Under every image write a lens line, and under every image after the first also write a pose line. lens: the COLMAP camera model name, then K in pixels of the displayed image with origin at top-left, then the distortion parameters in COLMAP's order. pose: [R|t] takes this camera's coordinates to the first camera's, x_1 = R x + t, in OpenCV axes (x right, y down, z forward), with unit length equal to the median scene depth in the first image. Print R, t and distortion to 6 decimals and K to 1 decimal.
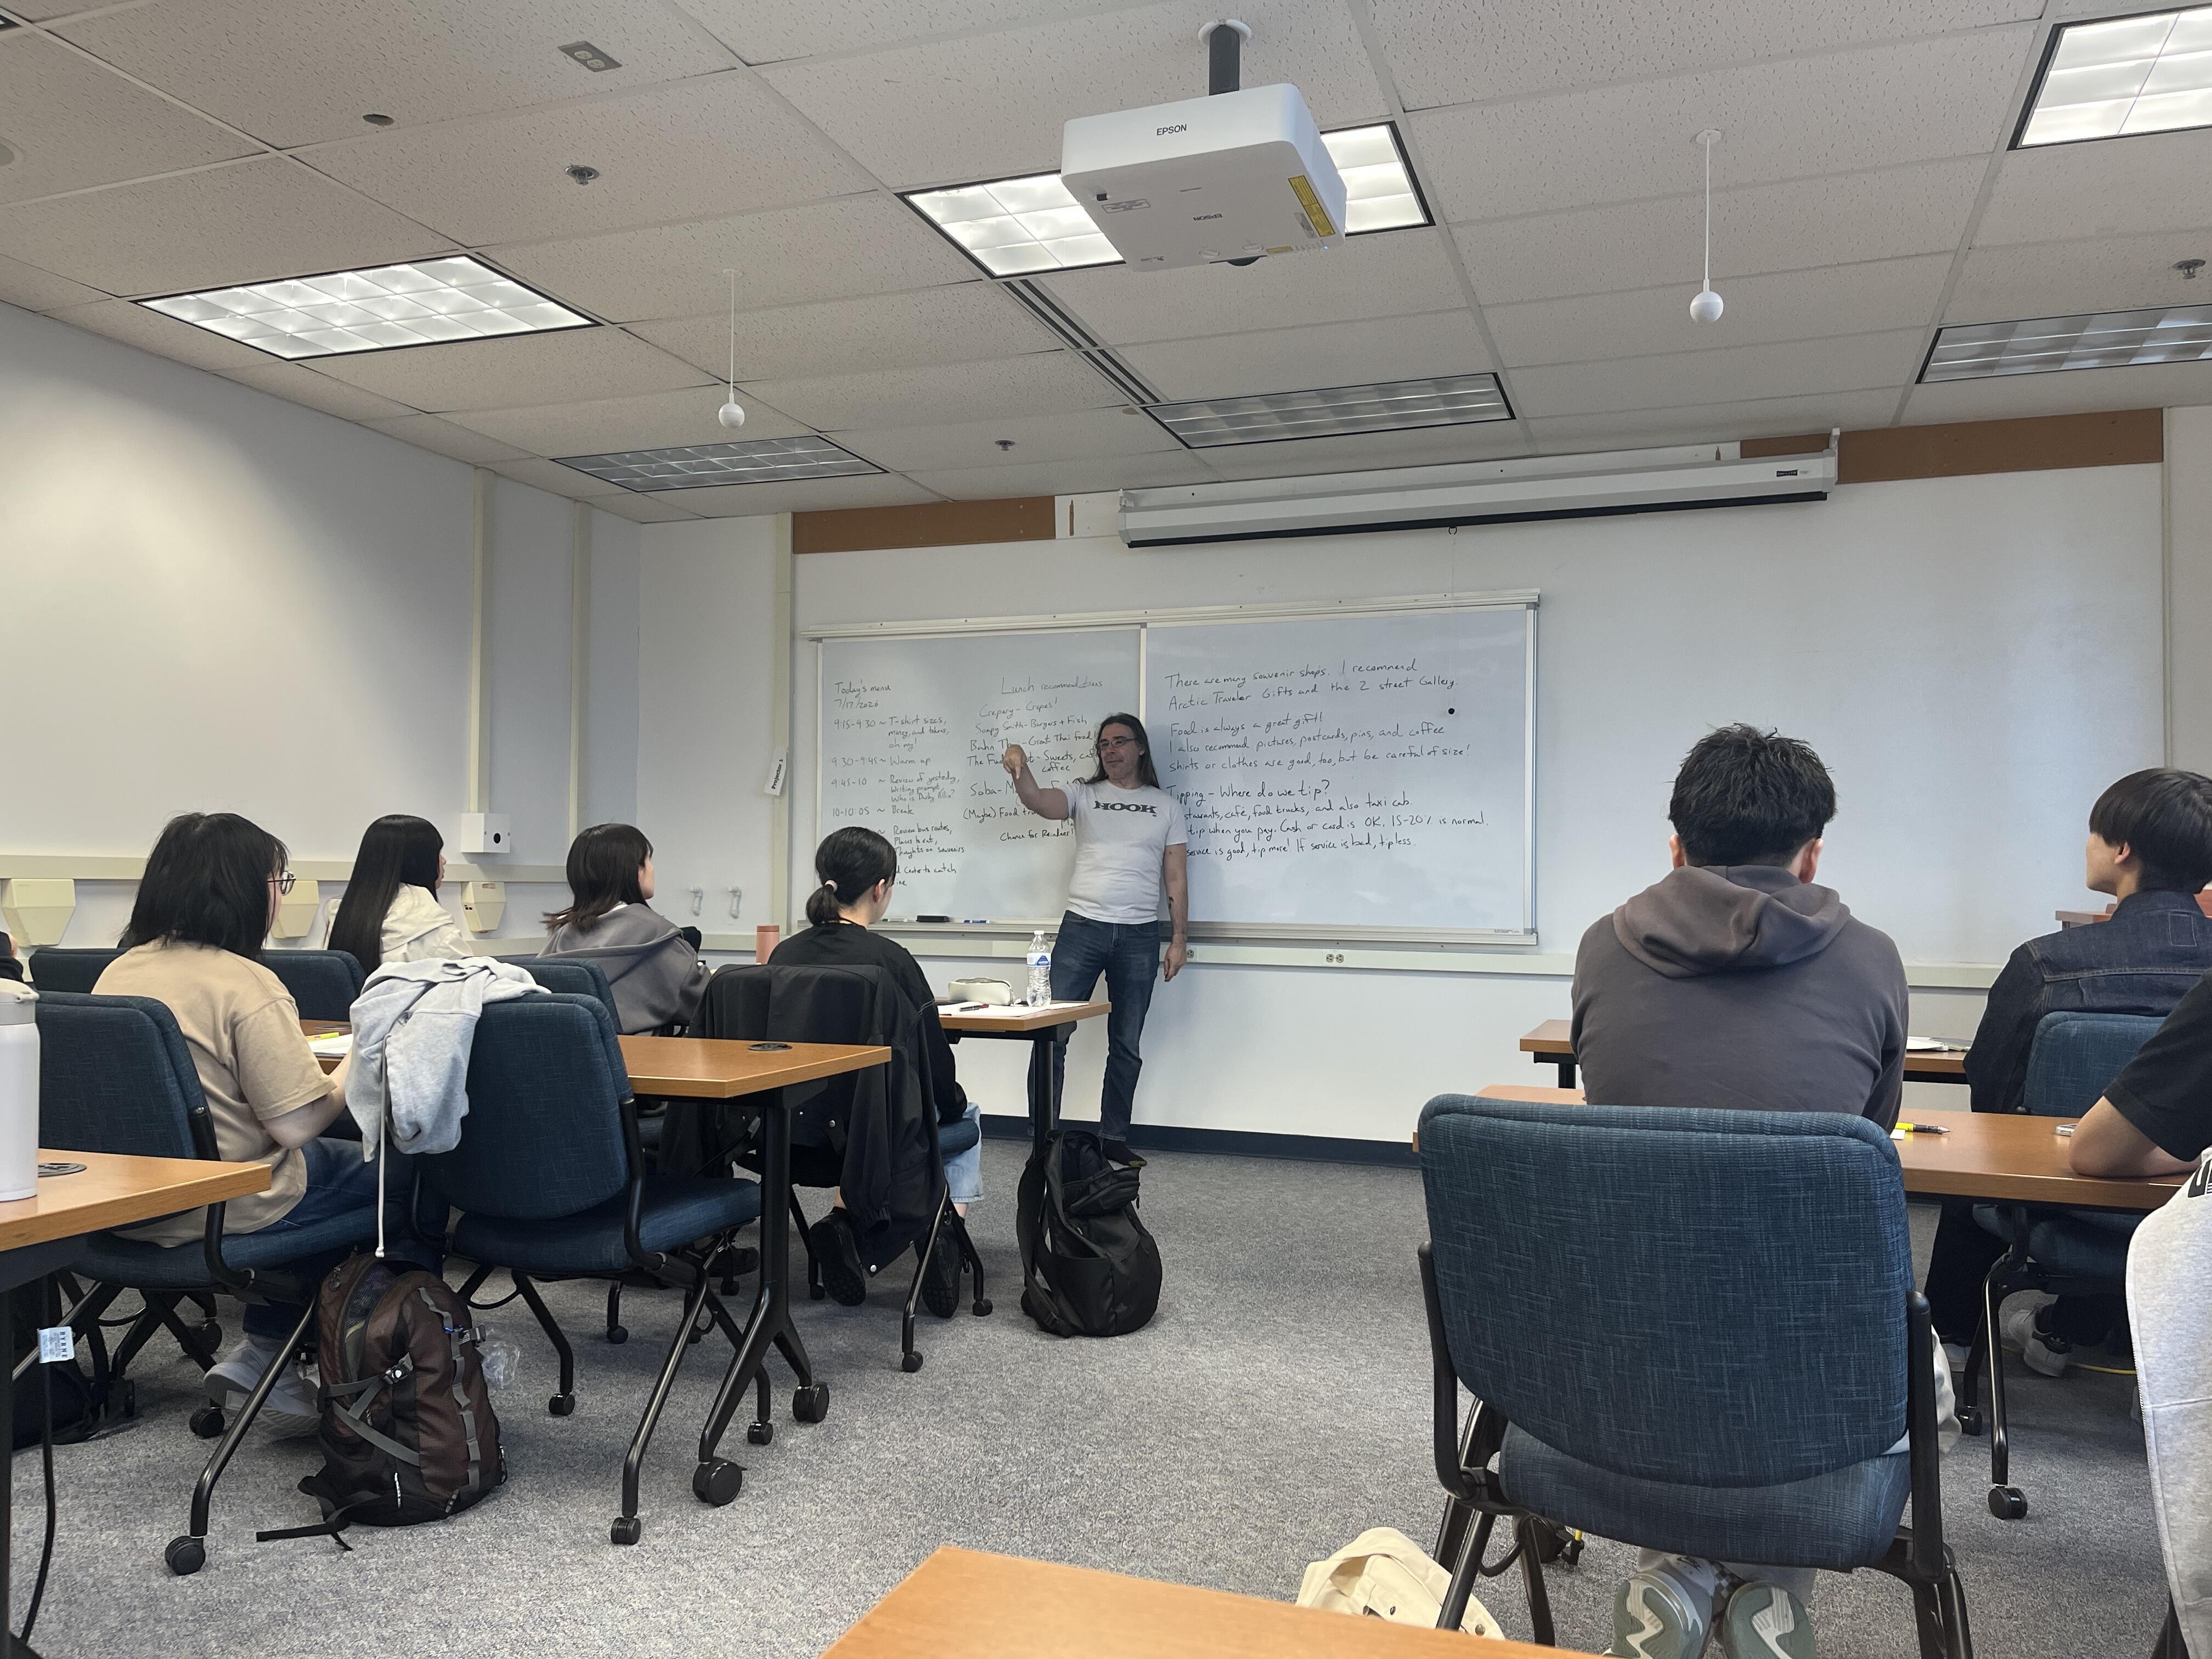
lens RADIAL K [[1673.1, 0, 1106.0], [0, 1673.1, 829.5], [0, 0, 1]] dist [0.082809, -0.114430]
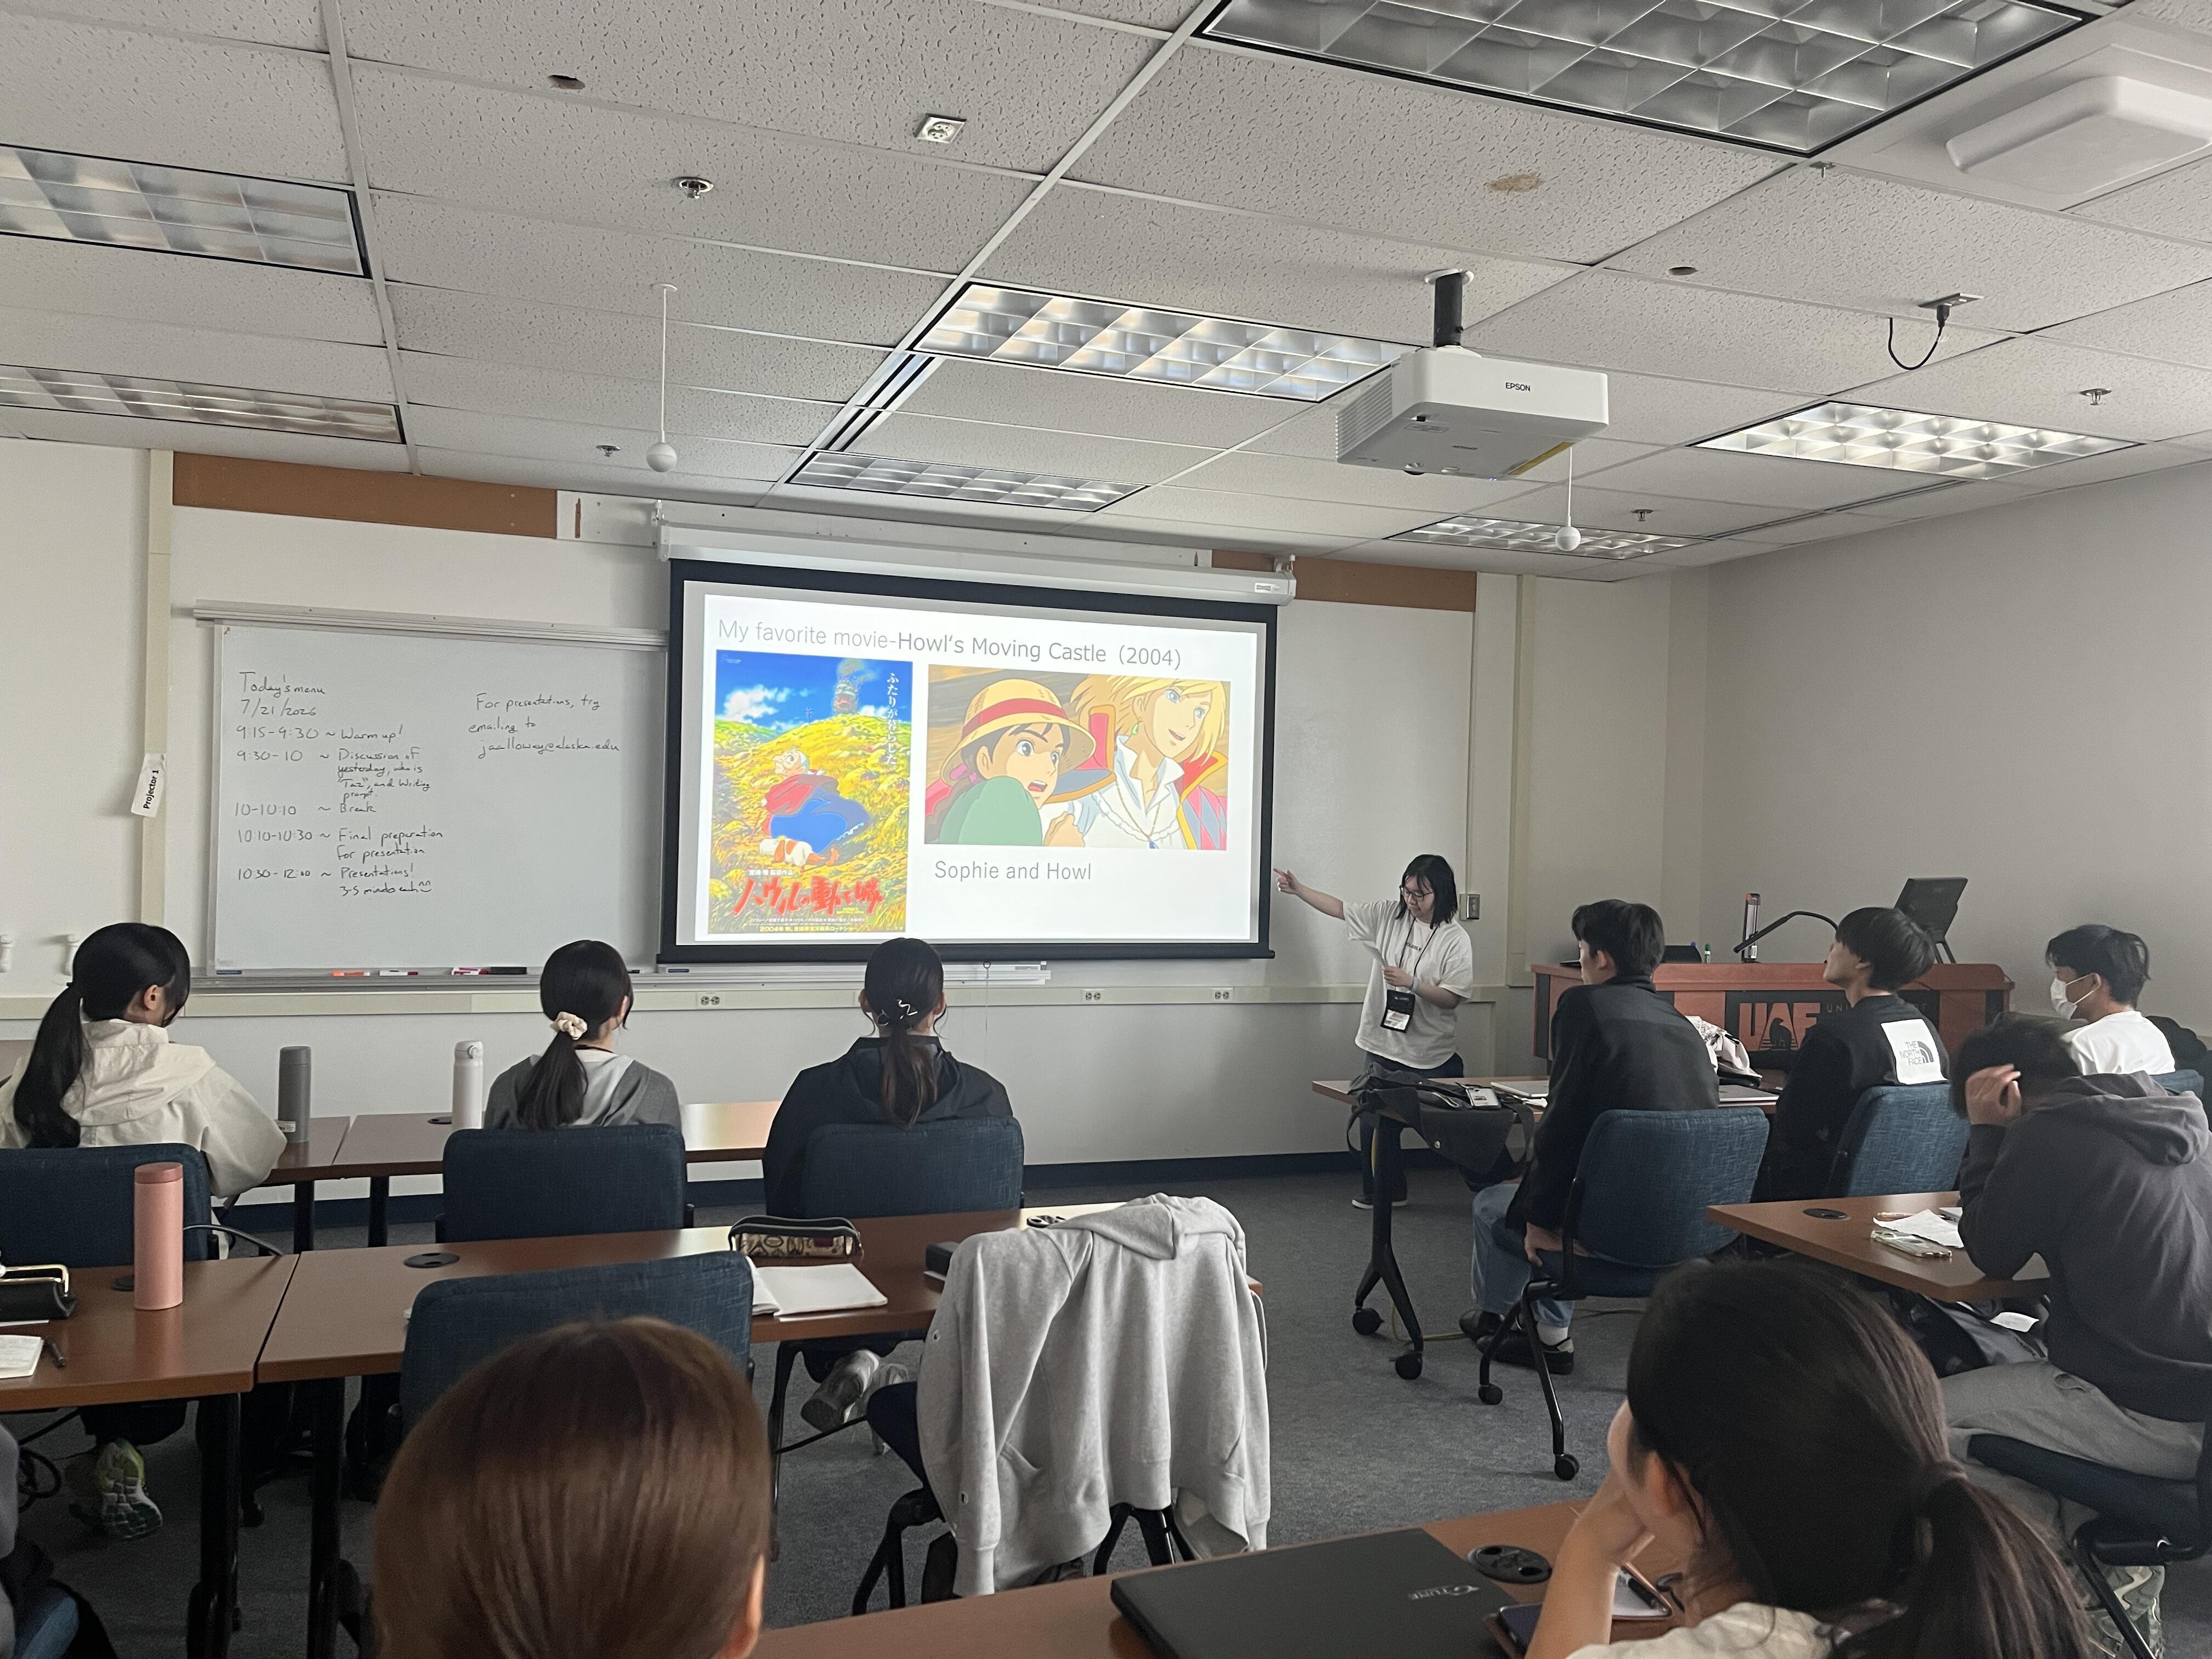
lens RADIAL K [[1673.1, 0, 1106.0], [0, 1673.1, 829.5], [0, 0, 1]] dist [0.082809, -0.114430]
pose [[0.763212, 0.009603, 0.646077, -0.707678], [-0.039465, 0.998716, 0.031776, -0.109763], [-0.644942, -0.049749, 0.762610, 0.229961]]
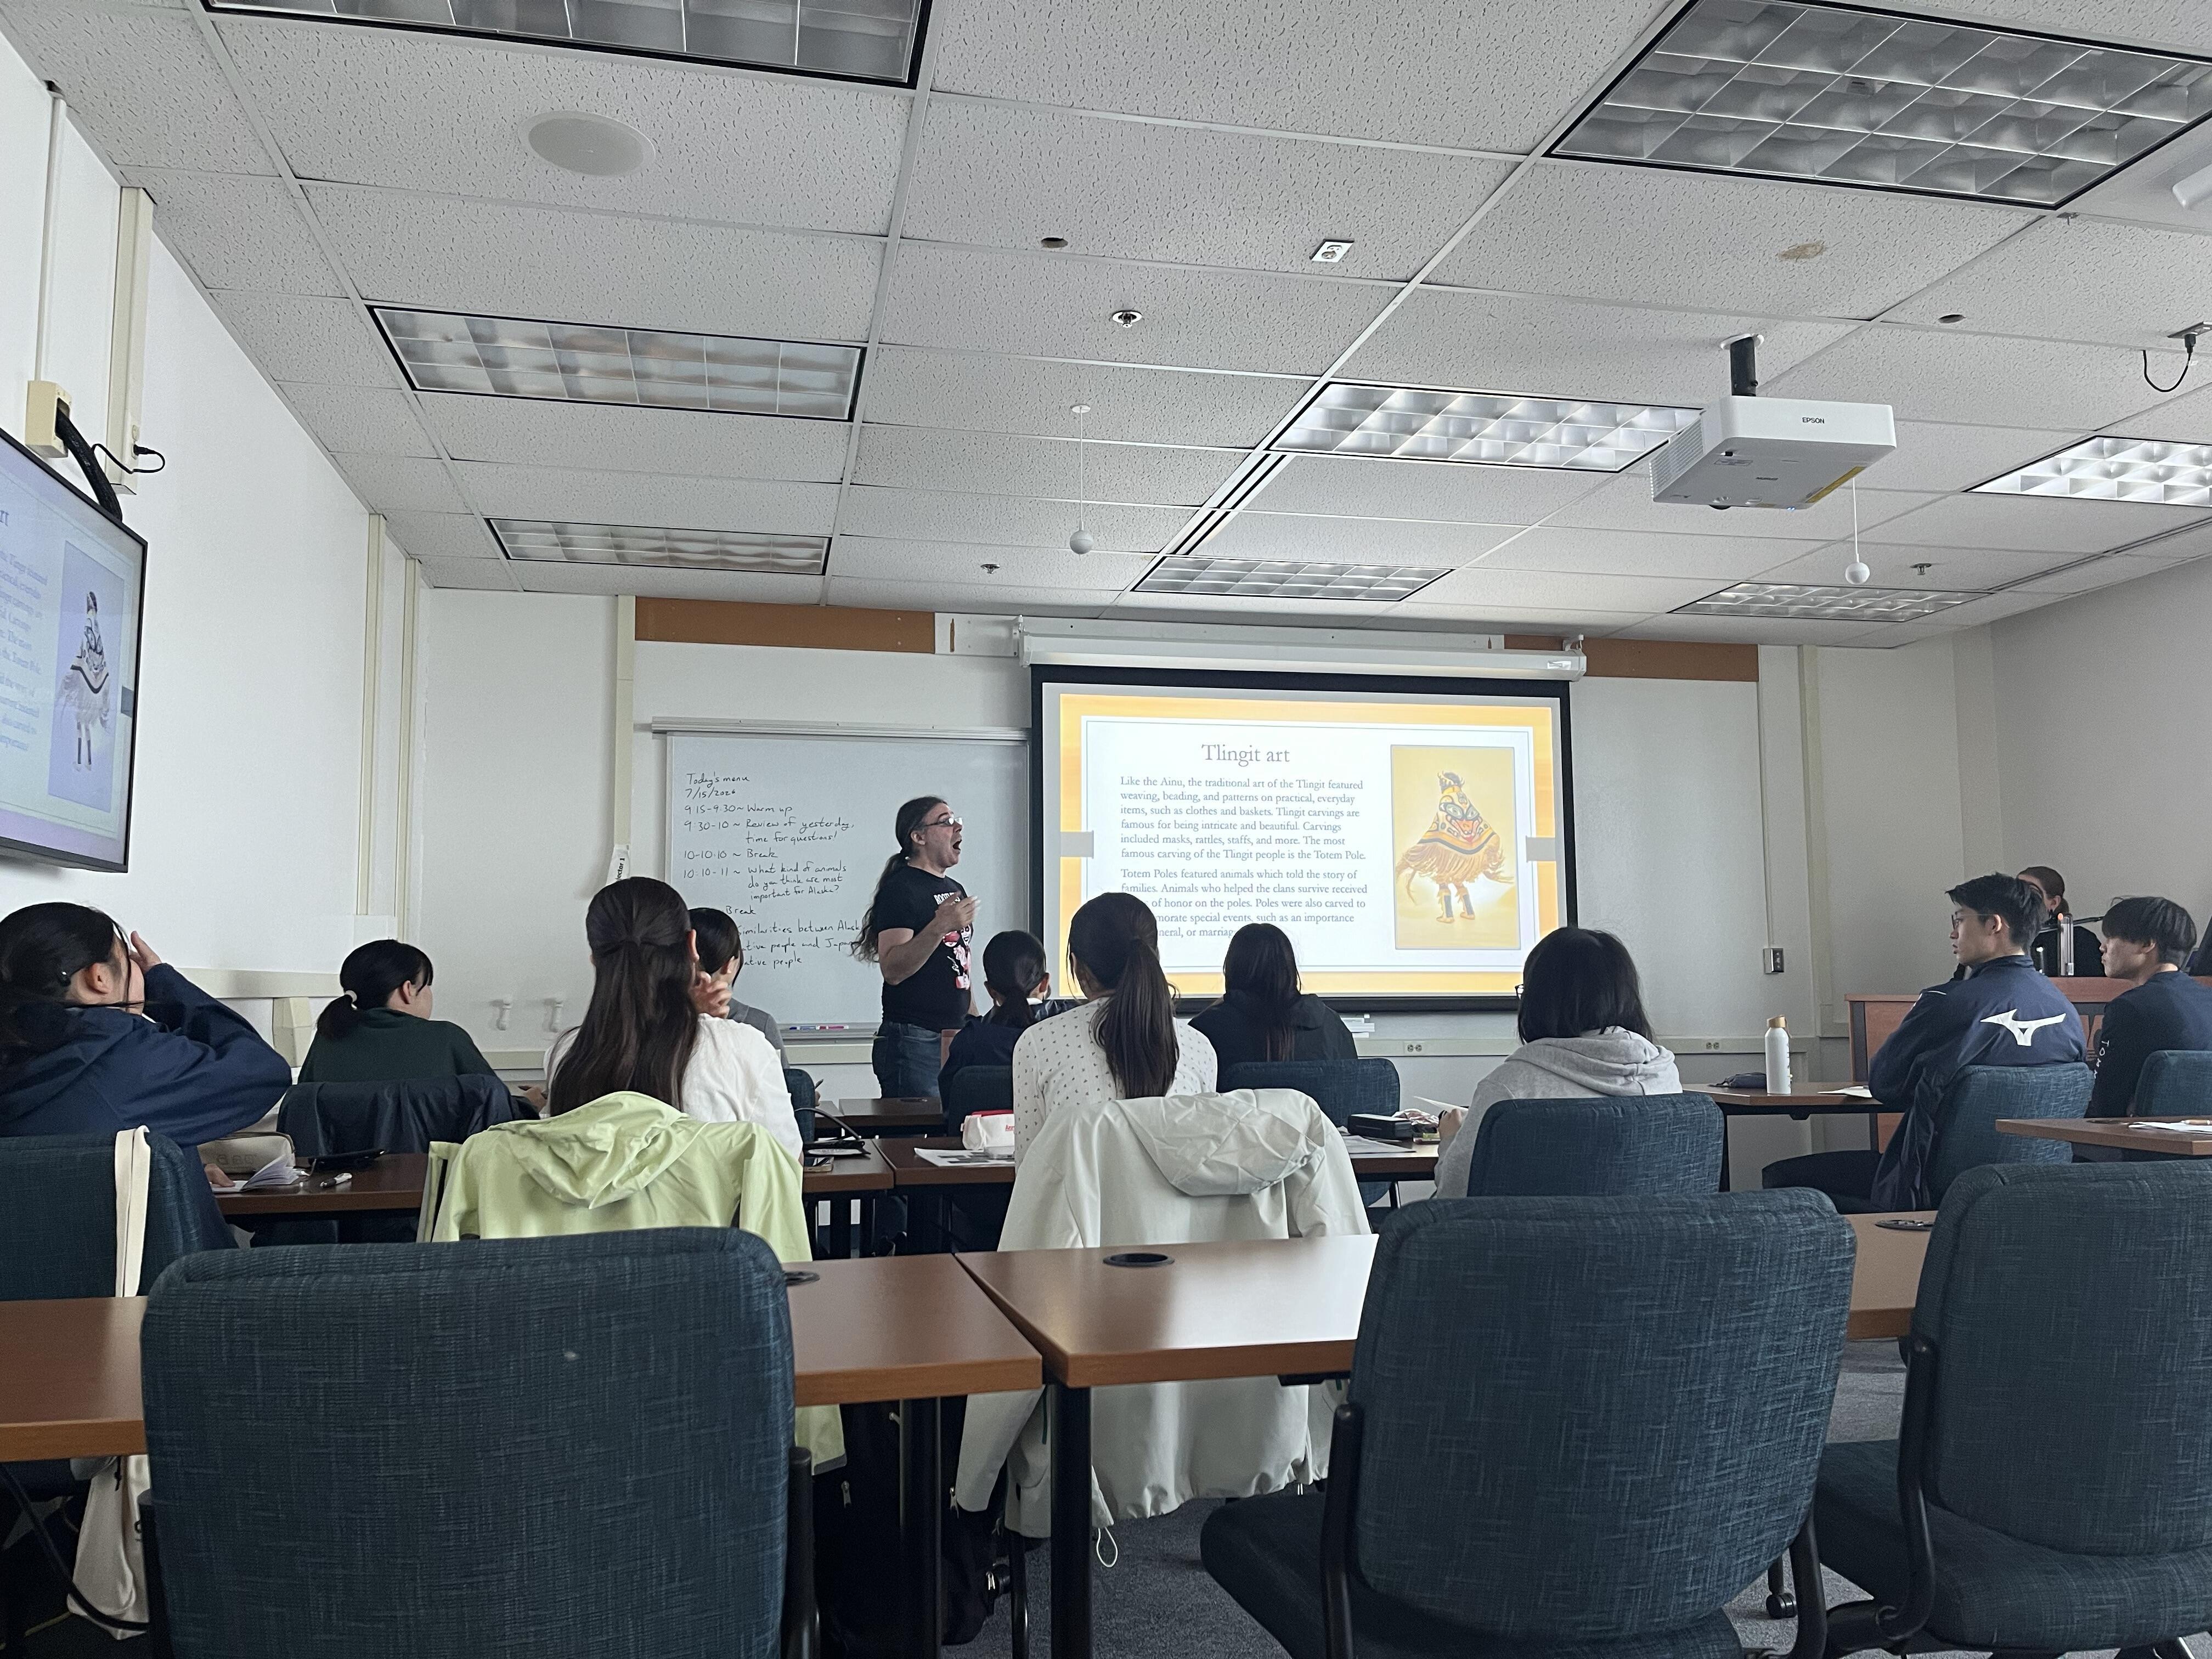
lens RADIAL K [[1673.2, 0, 1113.7], [0, 1673.2, 826.0], [0, 0, 1]] dist [0.057772, -0.063854]
pose [[0.846493, 0.036867, 0.531122, -0.889973], [-0.003308, 0.997944, -0.063999, -0.001595], [-0.532389, 0.052418, 0.844875, 0.134704]]
